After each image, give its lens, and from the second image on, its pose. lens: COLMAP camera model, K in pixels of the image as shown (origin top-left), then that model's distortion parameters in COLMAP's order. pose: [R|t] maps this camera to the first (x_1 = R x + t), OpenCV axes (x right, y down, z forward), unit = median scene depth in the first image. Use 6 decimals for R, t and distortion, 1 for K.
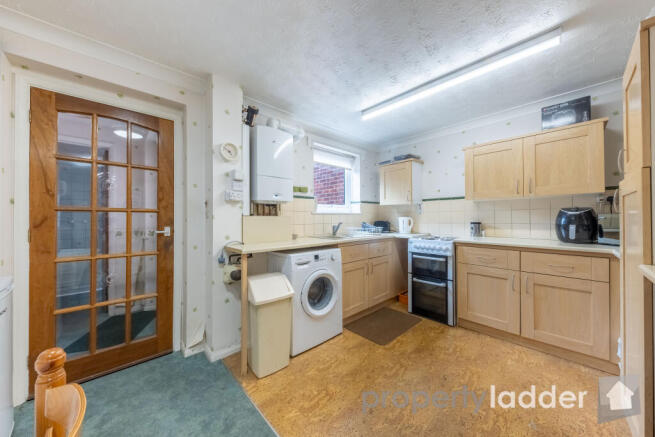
lens RADIAL K [[225.2, 0, 329.3], [0, 225.2, 216.4], [0, 0, 1]] dist [0.005622, -0.001309]
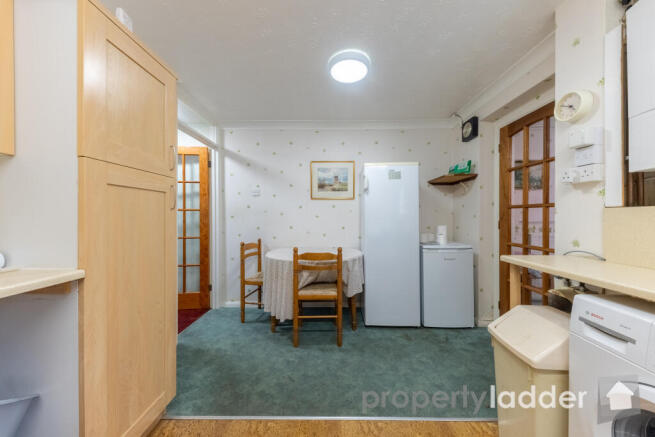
lens RADIAL K [[225.2, 0, 328.8], [0, 225.2, 213.0], [0, 0, 1]] dist [0.005622, -0.001309]
pose [[-0.682695, 0.000205, -0.730703, 0.486480], [0.023176, 0.999503, -0.021373, 0.006298], [0.730336, -0.031527, -0.682361, 0.937495]]
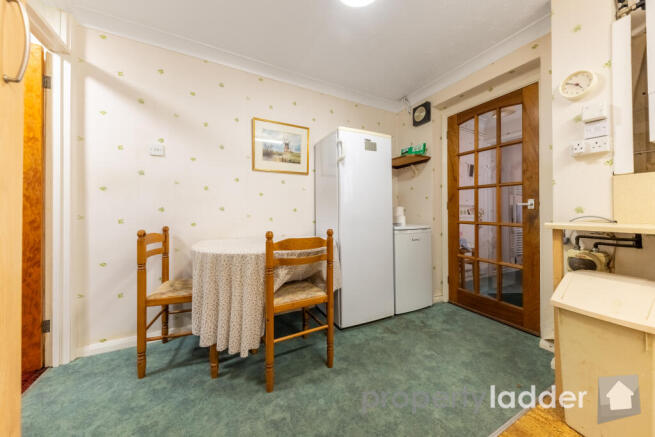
lens RADIAL K [[225.2, 0, 326.6], [0, 225.2, 207.8], [0, 0, 1]] dist [0.005622, -0.001309]
pose [[-0.257120, -0.007755, -0.966348, 0.420090], [0.017090, 0.999775, -0.012571, 0.083089], [0.966228, -0.019748, -0.256929, 0.434764]]
